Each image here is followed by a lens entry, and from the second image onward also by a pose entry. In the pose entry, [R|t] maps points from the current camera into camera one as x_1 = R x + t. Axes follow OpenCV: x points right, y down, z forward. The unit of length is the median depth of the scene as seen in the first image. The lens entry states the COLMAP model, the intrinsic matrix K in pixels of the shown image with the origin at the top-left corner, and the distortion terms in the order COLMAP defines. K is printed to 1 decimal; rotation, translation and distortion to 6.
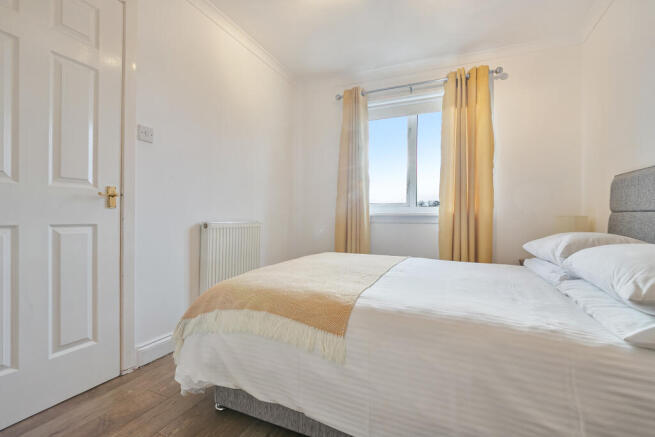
lens RADIAL K [[307.3, 0, 328.1], [0, 307.3, 222.4], [0, 0, 1]] dist [-0.012038, 0.000817]
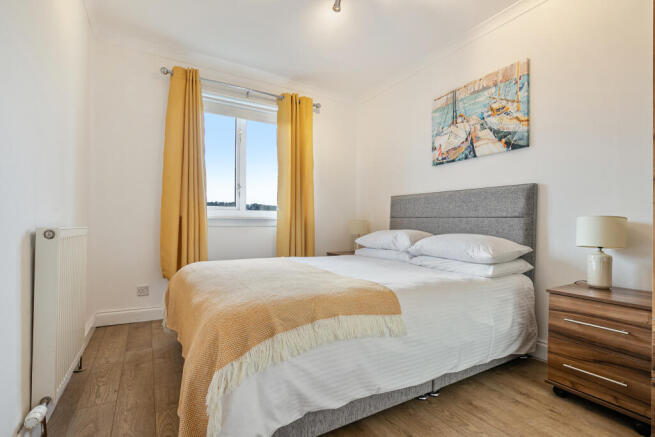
lens RADIAL K [[308.2, 0, 328.7], [0, 308.2, 231.2], [0, 0, 1]] dist [-0.000082, 0.000128]
pose [[0.567101, -0.024438, 0.823286, -0.470860], [0.008529, 0.999680, 0.023799, -0.001918], [-0.823604, -0.006475, 0.567128, 0.215016]]
